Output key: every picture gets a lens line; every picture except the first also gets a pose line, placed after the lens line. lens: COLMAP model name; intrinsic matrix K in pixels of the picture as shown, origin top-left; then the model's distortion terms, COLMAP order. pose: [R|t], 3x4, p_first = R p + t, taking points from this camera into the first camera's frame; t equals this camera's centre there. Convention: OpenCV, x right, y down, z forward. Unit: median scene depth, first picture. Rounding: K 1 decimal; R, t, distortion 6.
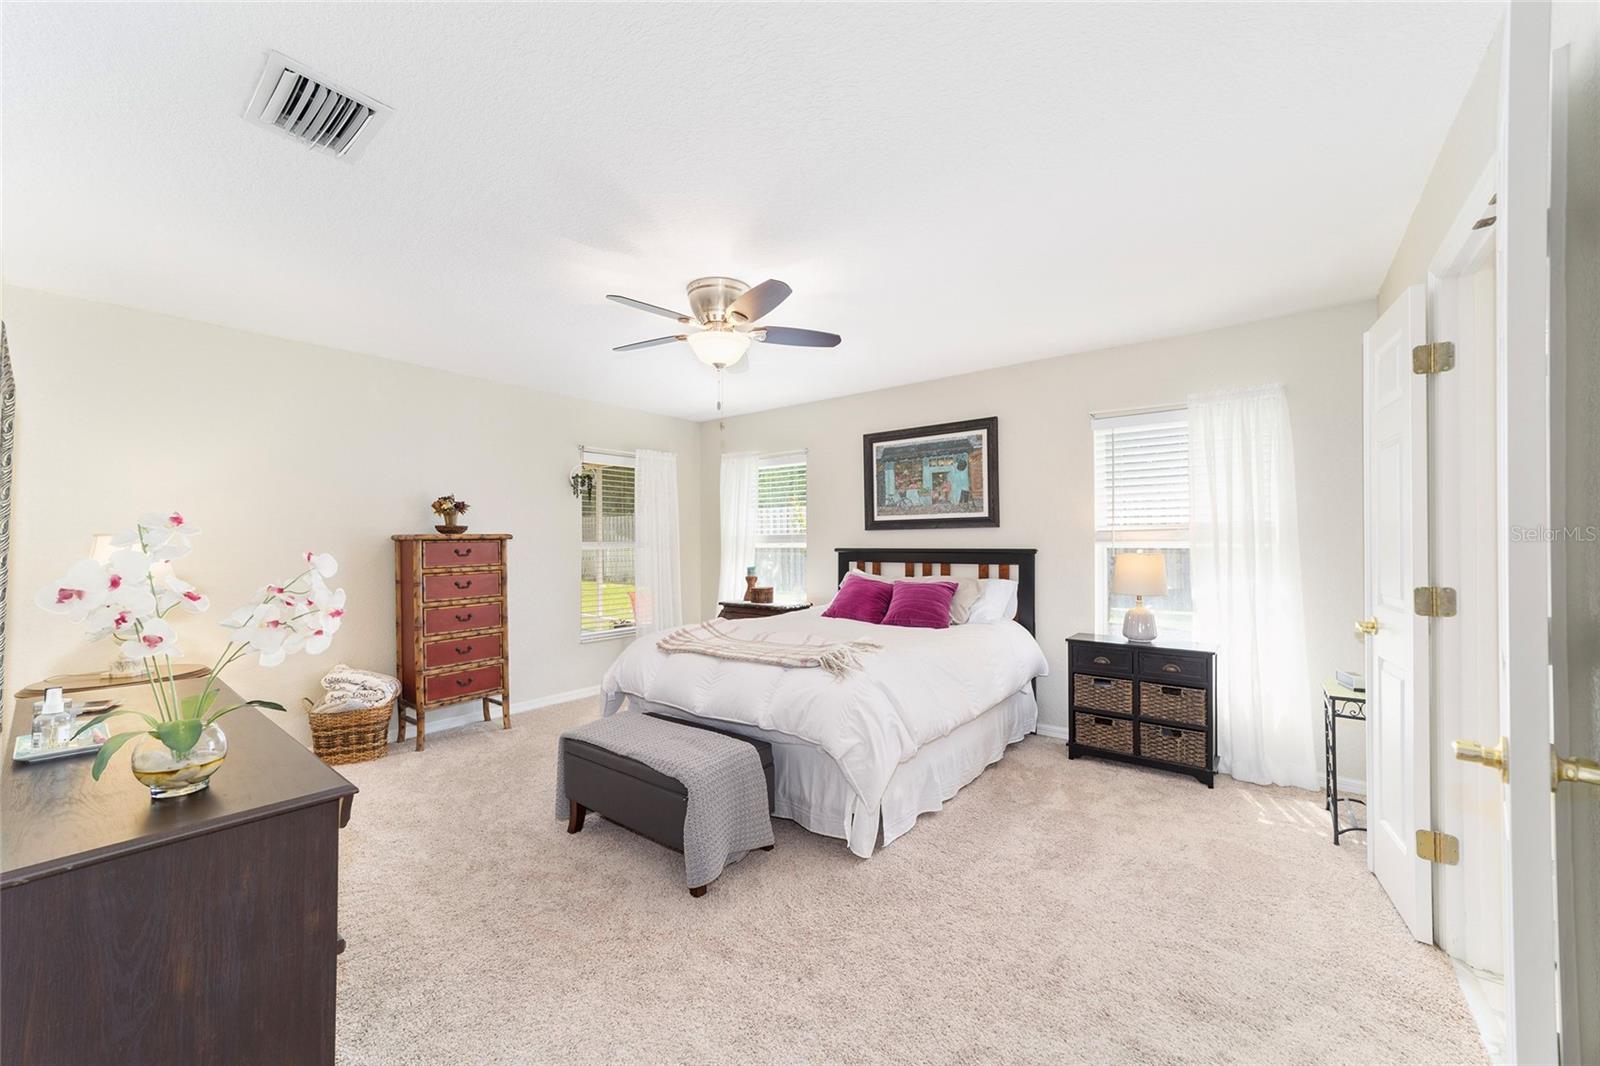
lens RADIAL K [[612.2, 0, 793.5], [0, 612.2, 535.8], [0, 0, 1]] dist [-0.018617, 0.009219]
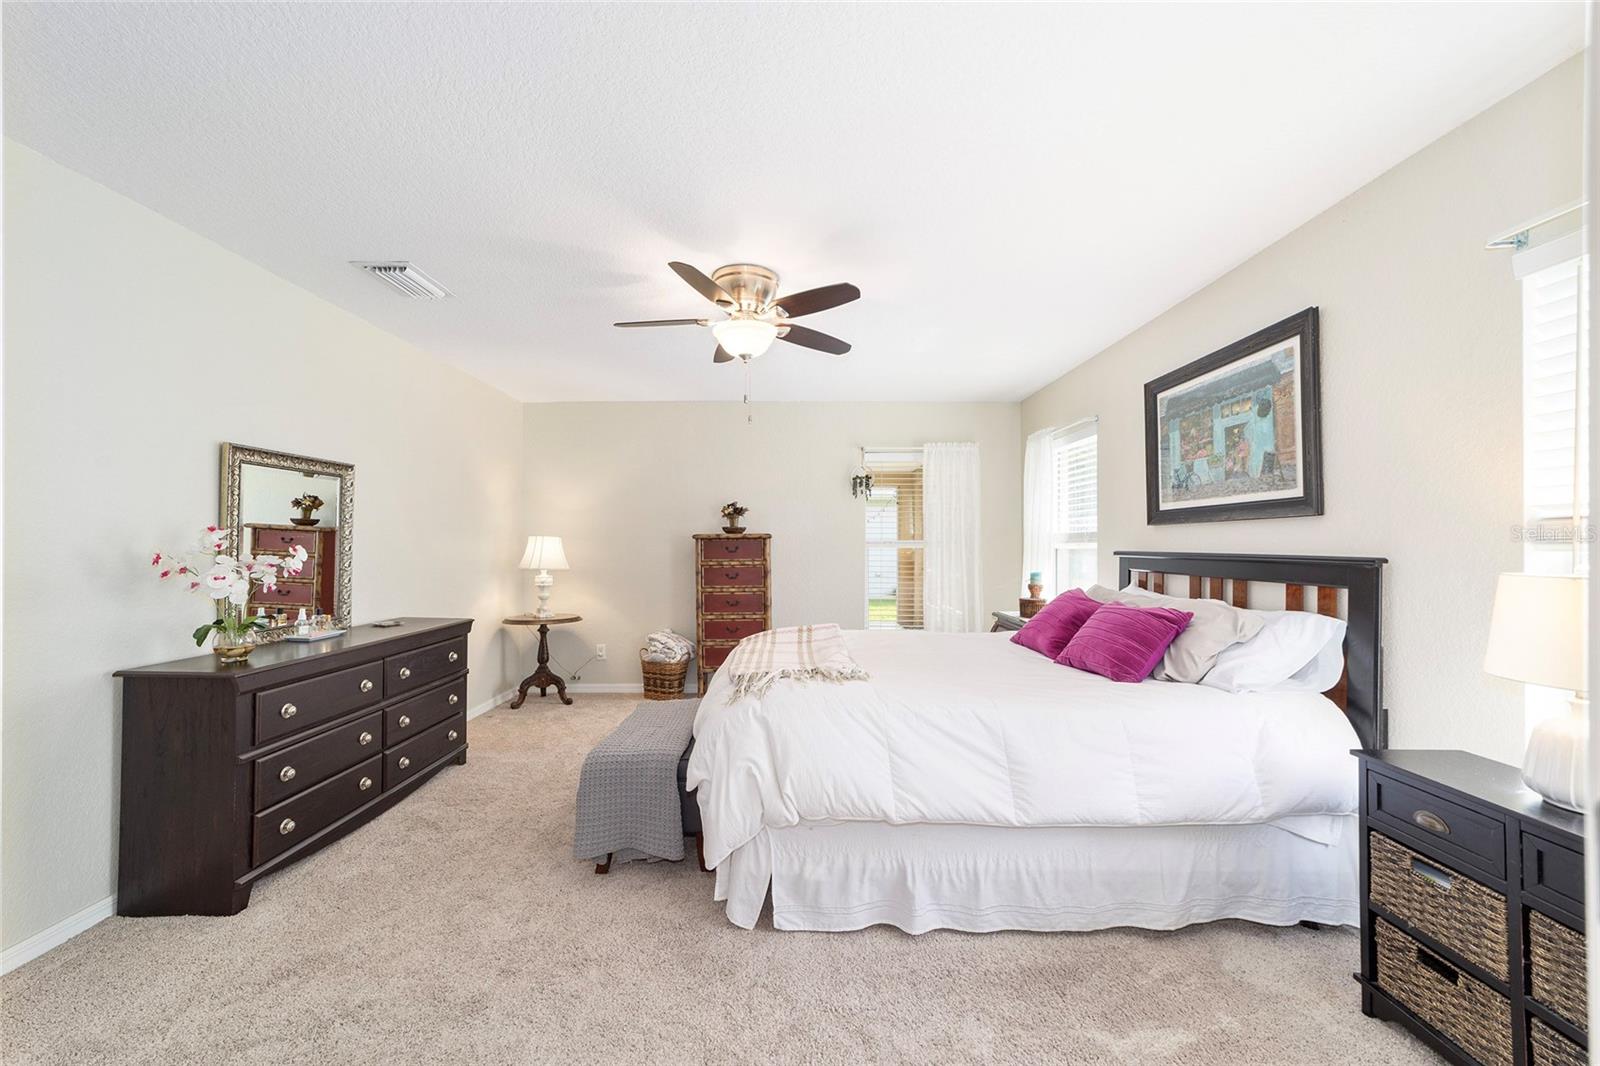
lens RADIAL K [[612.2, 0, 793.5], [0, 612.2, 535.8], [0, 0, 1]] dist [-0.018617, 0.009219]
pose [[0.621719, -0.003030, -0.783234, 0.456538], [0.003774, 0.999992, -0.000872, 0.002479], [0.783231, -0.002413, 0.621726, 0.311266]]
